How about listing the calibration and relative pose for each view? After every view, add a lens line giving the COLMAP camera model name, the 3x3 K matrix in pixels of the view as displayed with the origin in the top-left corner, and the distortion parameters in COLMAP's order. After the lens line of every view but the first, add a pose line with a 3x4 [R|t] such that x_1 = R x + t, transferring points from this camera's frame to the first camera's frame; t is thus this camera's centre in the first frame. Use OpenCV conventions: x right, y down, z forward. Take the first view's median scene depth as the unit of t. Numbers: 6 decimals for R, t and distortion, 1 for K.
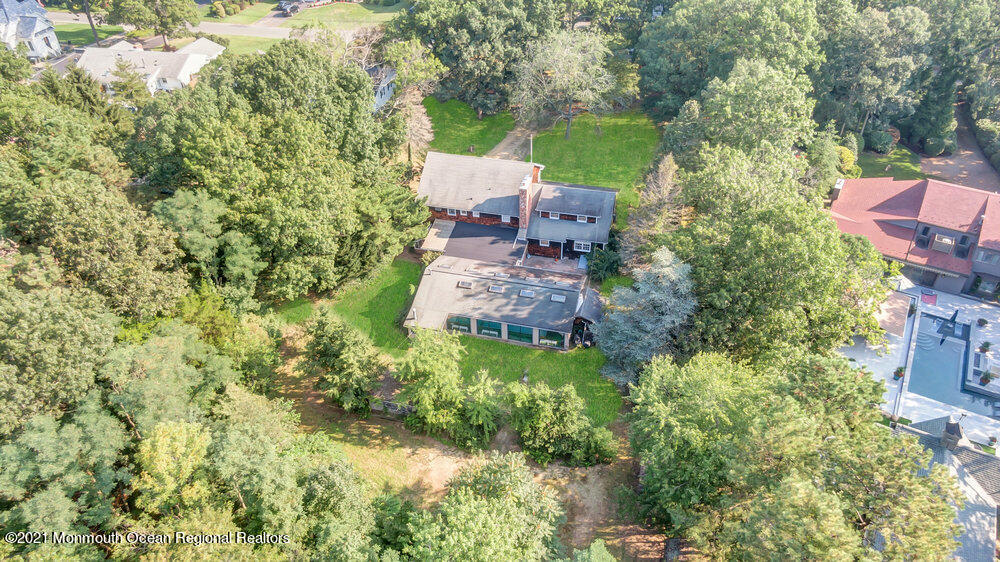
lens RADIAL K [[703.8, 0, 501.7], [0, 703.8, 282.6], [0, 0, 1]] dist [0.021621, -0.008852]
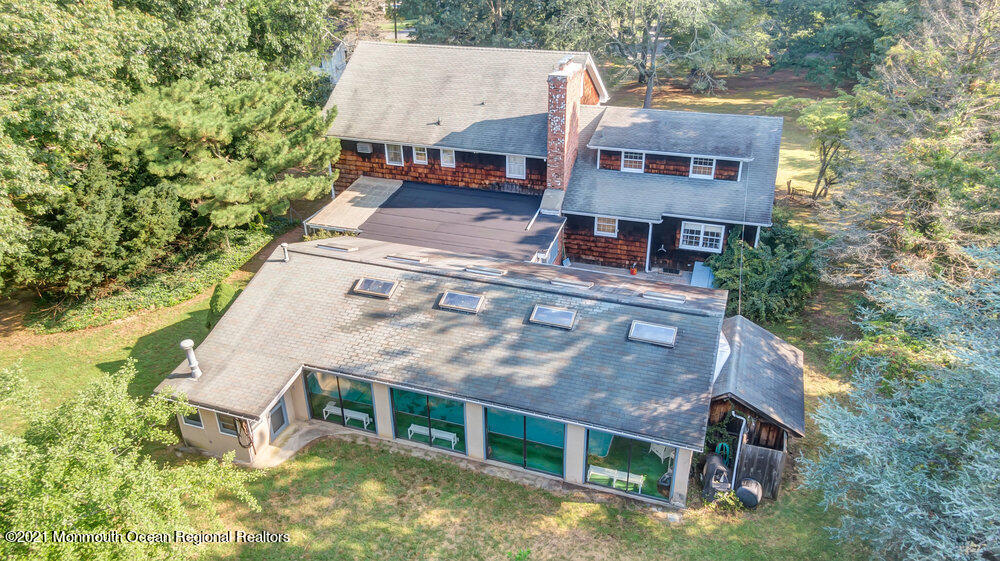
lens RADIAL K [[703.8, 0, 504.3], [0, 703.8, 274.9], [0, 0, 1]] dist [0.021621, -0.008852]
pose [[0.996791, 0.046179, -0.065387, 0.030439], [-0.057967, 0.979729, -0.191756, 0.054867], [0.055207, 0.194931, 0.979262, 0.619932]]
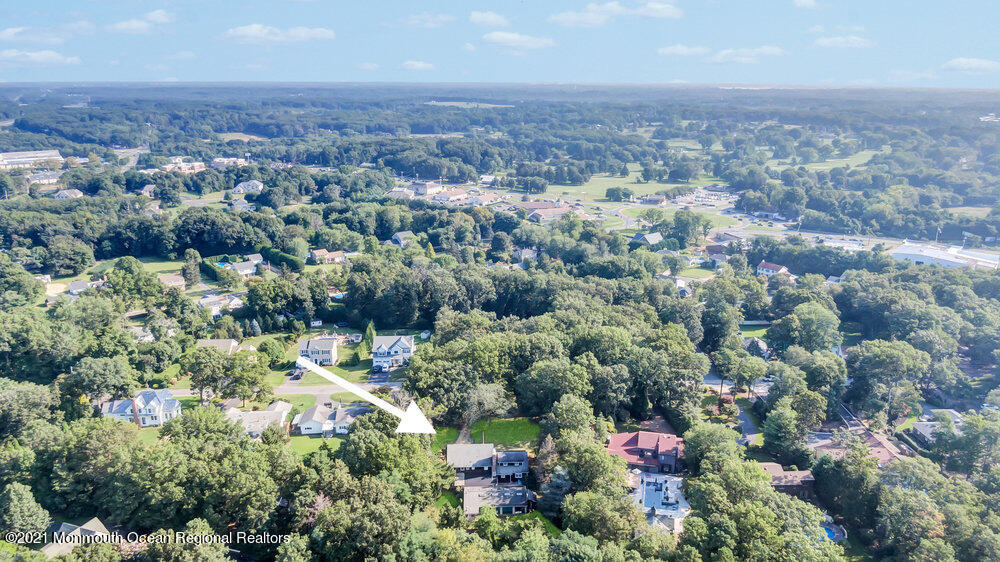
lens RADIAL K [[703.8, 0, 497.2], [0, 703.8, 279.0], [0, 0, 1]] dist [0.021621, -0.008852]
pose [[0.959574, -0.061809, 0.274586, -0.601851], [0.162943, 0.917470, -0.362903, 0.204072], [-0.229494, 0.392974, 0.890451, -1.468727]]
